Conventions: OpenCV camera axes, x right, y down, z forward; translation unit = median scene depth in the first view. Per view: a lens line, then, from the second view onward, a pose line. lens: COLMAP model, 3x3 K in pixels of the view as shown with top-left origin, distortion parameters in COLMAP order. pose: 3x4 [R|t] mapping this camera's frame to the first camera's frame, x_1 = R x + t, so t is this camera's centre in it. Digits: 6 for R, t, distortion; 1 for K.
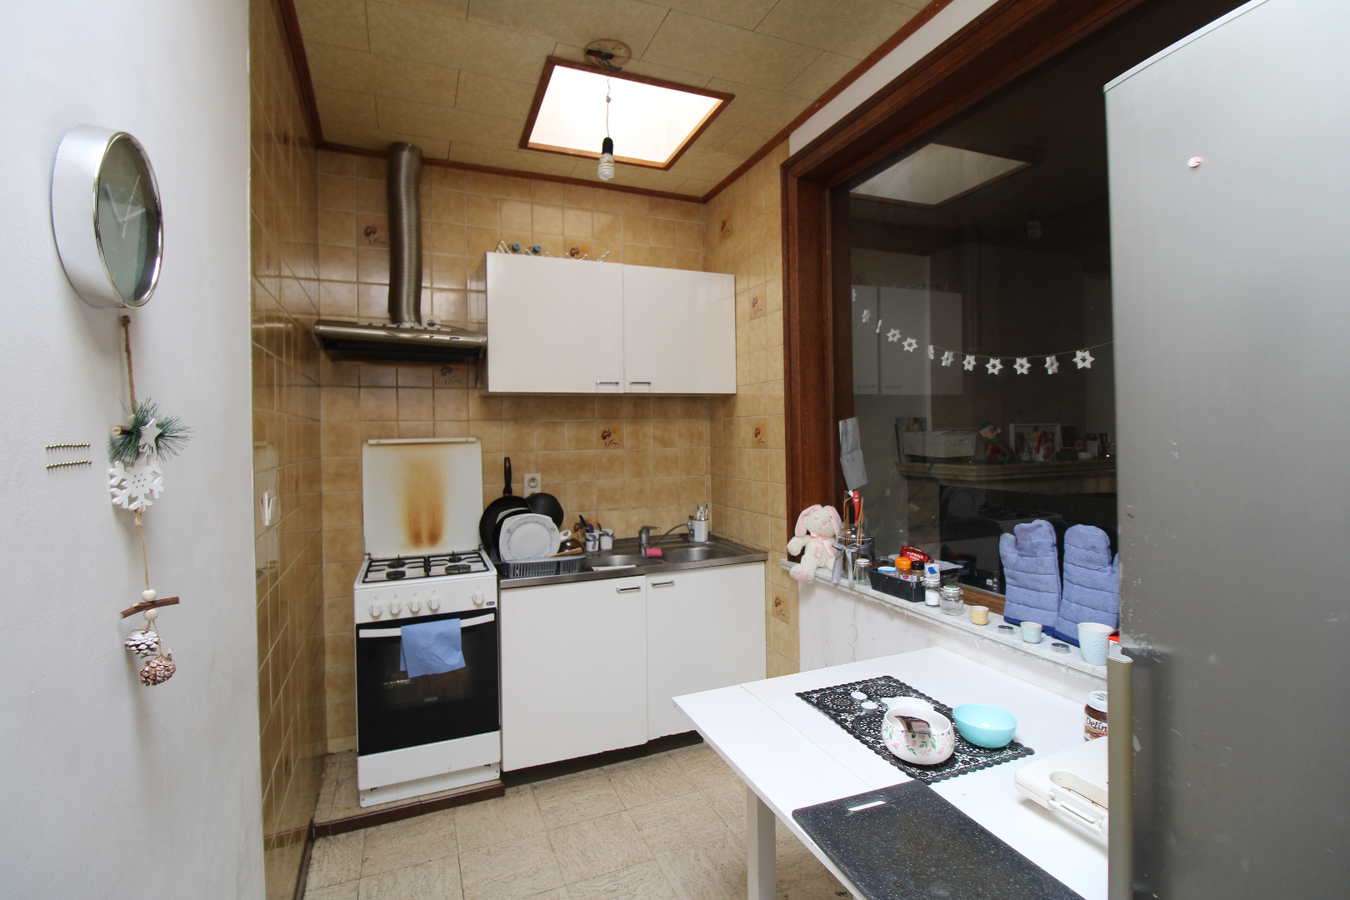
lens RADIAL K [[632.0, 0, 684.3], [0, 632.0, 431.9], [0, 0, 1]] dist [0.001431, -0.016422]
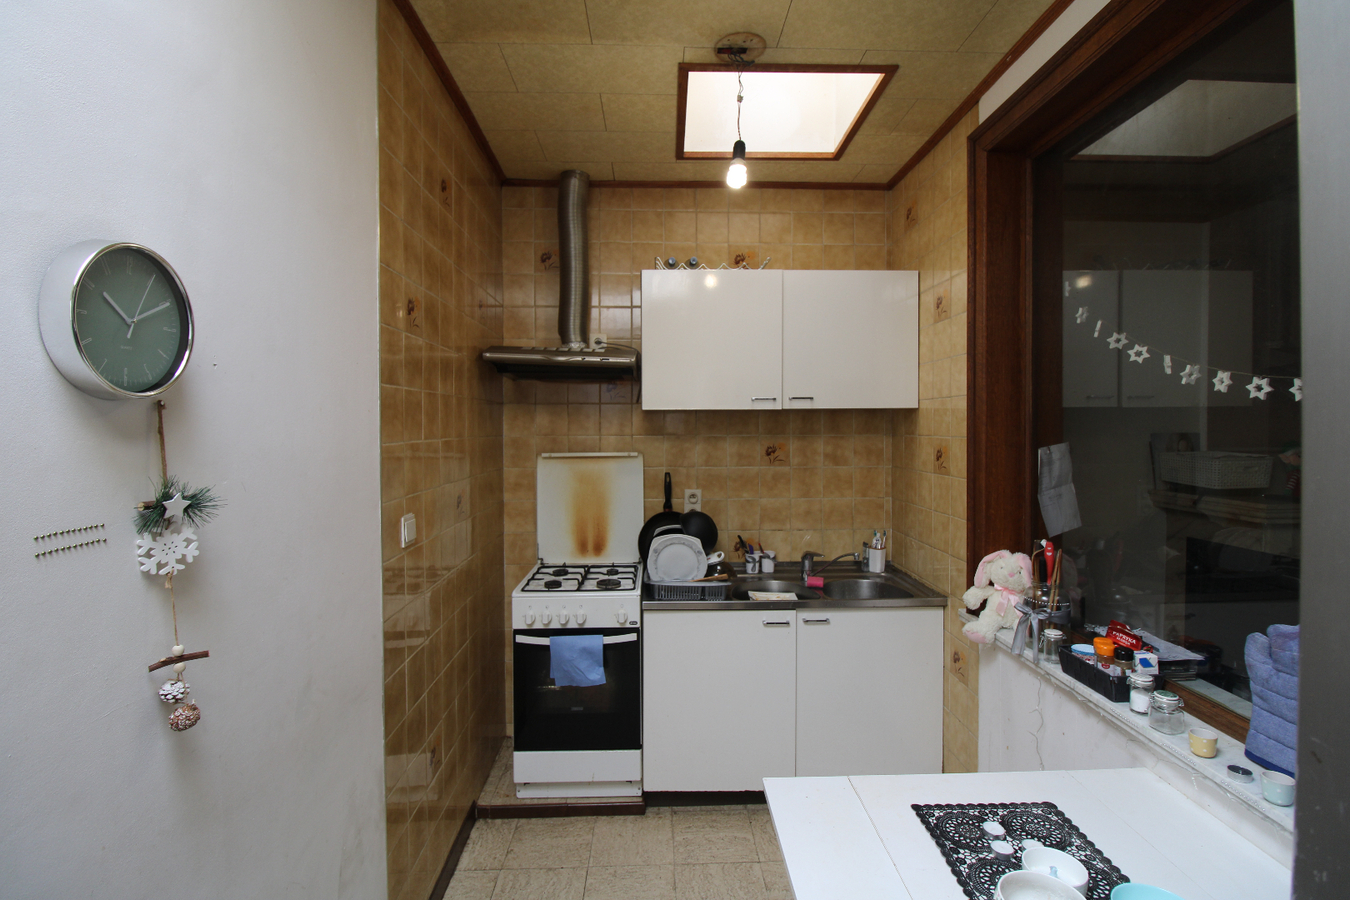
lens RADIAL K [[632.0, 0, 684.3], [0, 632.0, 431.9], [0, 0, 1]] dist [0.001431, -0.016422]
pose [[0.931206, 0.018673, -0.364014, 0.119964], [-0.011964, 0.999715, 0.020678, -0.050517], [0.364297, -0.014901, 0.931164, 0.091176]]
